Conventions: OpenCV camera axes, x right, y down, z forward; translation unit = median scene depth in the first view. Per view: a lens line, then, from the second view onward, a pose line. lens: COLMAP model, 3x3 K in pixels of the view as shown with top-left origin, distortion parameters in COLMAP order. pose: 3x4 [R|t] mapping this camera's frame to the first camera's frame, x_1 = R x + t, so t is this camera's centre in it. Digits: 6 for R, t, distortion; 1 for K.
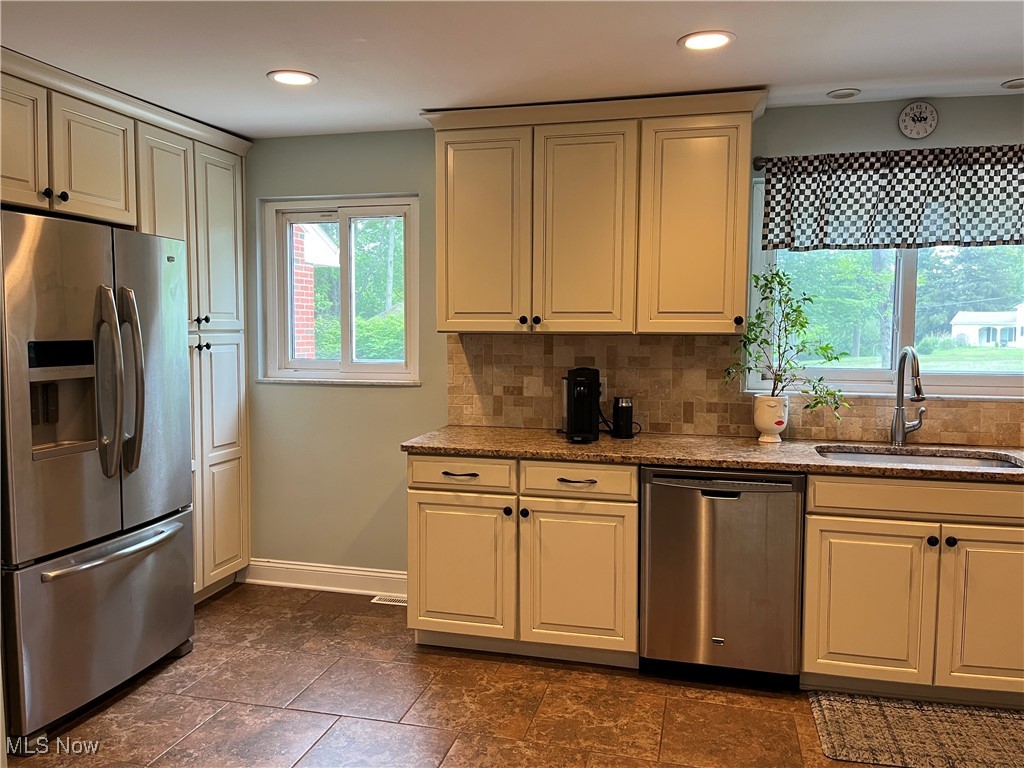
lens RADIAL K [[774.0, 0, 509.4], [0, 774.0, 376.8], [0, 0, 1]] dist [0.057875, -0.077097]
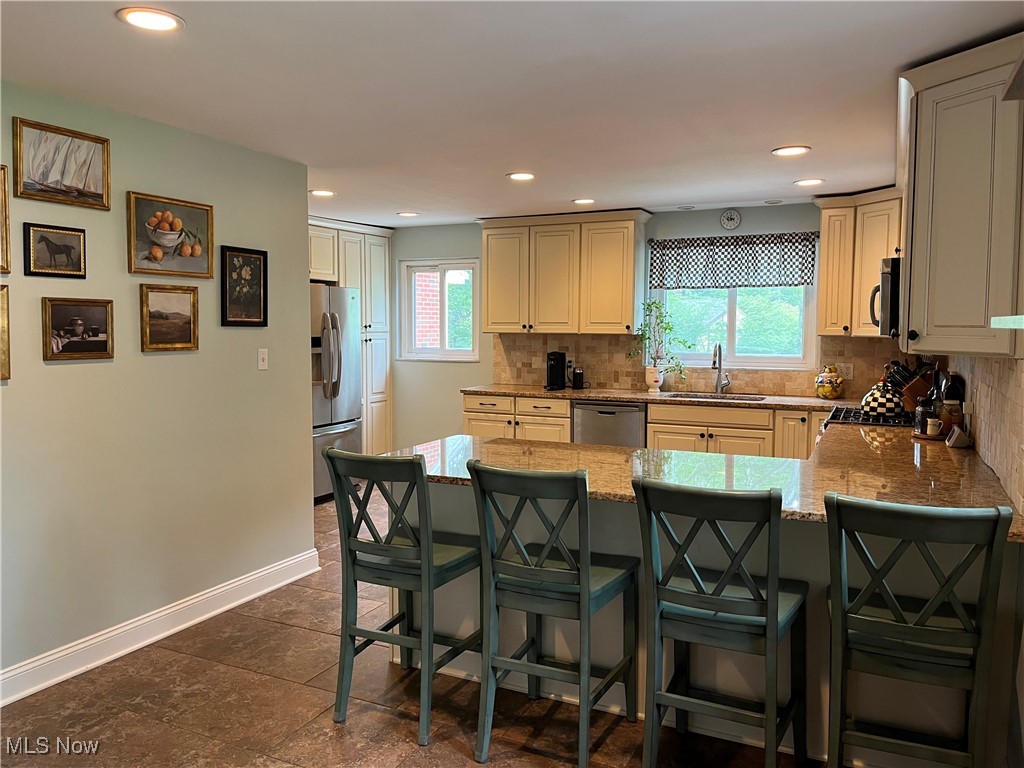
lens RADIAL K [[774.0, 0, 510.4], [0, 774.0, 377.5], [0, 0, 1]] dist [0.057875, -0.077097]
pose [[0.979883, 0.012504, -0.199179, 0.382264], [-0.011762, 0.999919, 0.004905, 0.045485], [0.199224, -0.002464, 0.979951, -0.922050]]
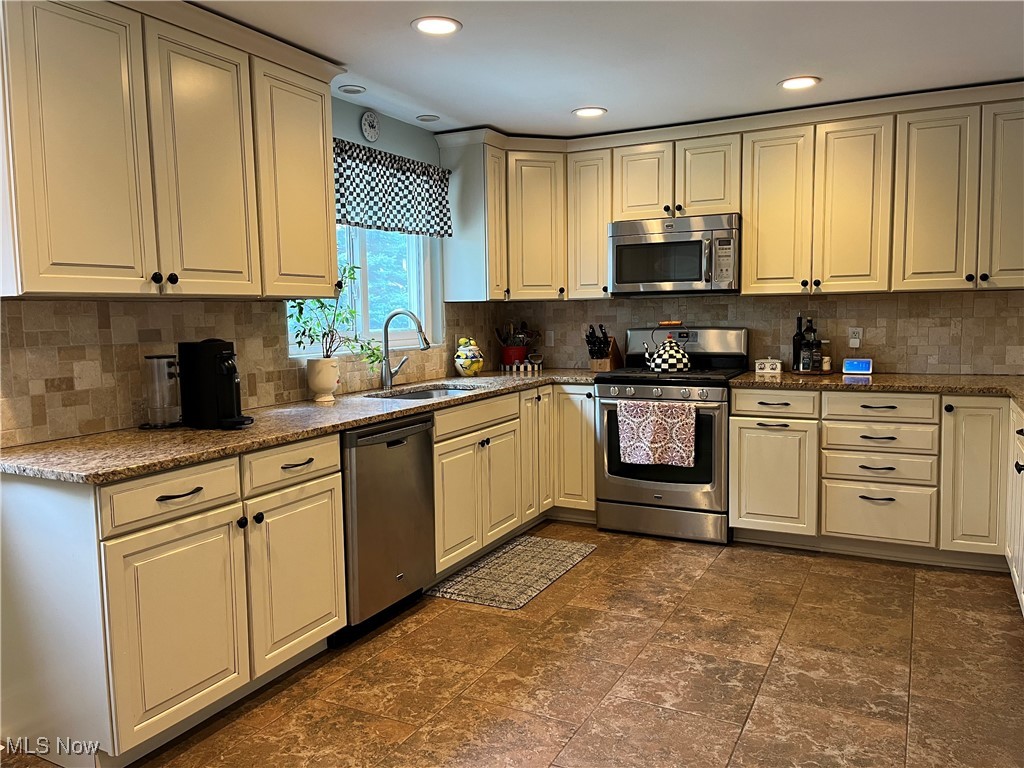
lens RADIAL K [[774.0, 0, 511.1], [0, 774.0, 381.9], [0, 0, 1]] dist [0.057875, -0.077097]
pose [[0.219949, -0.096920, 0.970685, -0.663315], [0.084774, 0.993187, 0.079958, -0.006469], [-0.971821, 0.064703, 0.226666, 0.530463]]
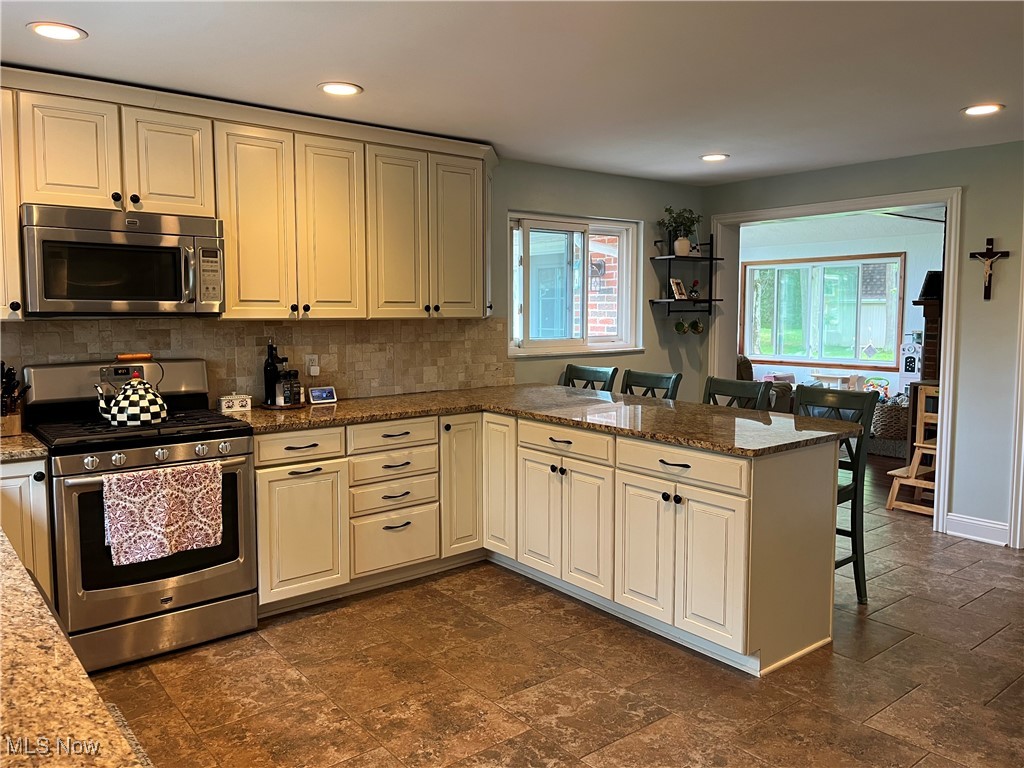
lens RADIAL K [[774.0, 0, 490.8], [0, 774.0, 375.2], [0, 0, 1]] dist [0.057875, -0.077097]
pose [[-0.801392, -0.053724, 0.595722, -0.213697], [0.038934, 0.989161, 0.141580, -0.076849], [-0.596872, 0.136655, -0.790614, 1.086498]]
